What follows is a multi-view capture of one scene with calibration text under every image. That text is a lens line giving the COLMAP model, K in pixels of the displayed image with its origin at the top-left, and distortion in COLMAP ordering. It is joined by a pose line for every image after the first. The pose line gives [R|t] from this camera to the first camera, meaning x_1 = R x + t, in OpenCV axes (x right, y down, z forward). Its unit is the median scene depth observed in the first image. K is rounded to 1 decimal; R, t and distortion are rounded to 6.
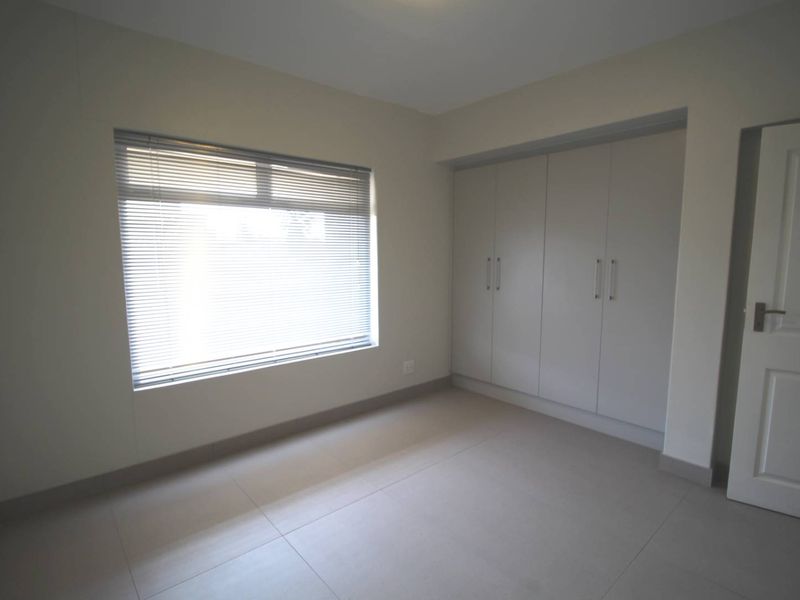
lens RADIAL K [[422.4, 0, 399.7], [0, 422.4, 299.5], [0, 0, 1]] dist [-0.005265, -0.004897]
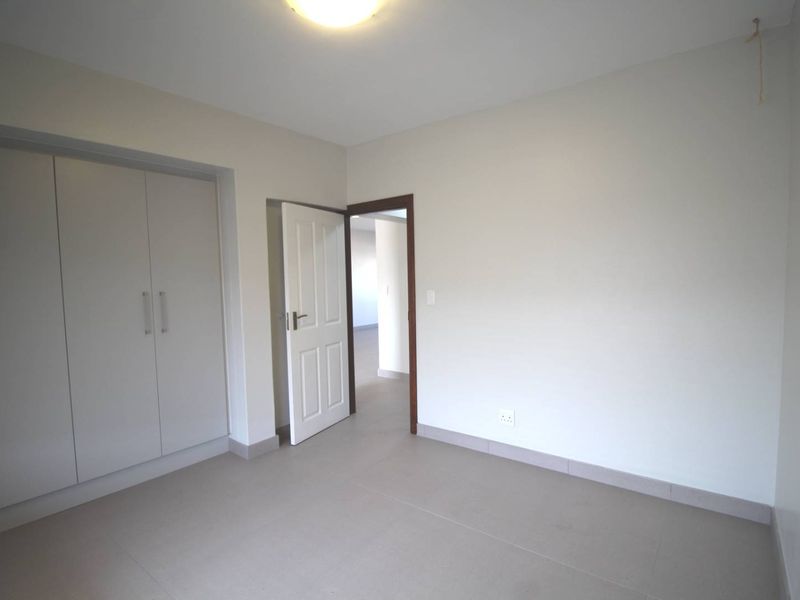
lens RADIAL K [[422.4, 0, 400.1], [0, 422.4, 303.0], [0, 0, 1]] dist [-0.005265, -0.004897]
pose [[-0.198553, -0.051979, 0.978711, -0.706748], [0.135672, 0.987521, 0.079971, -0.089554], [-0.970654, 0.148662, -0.189023, 0.816944]]
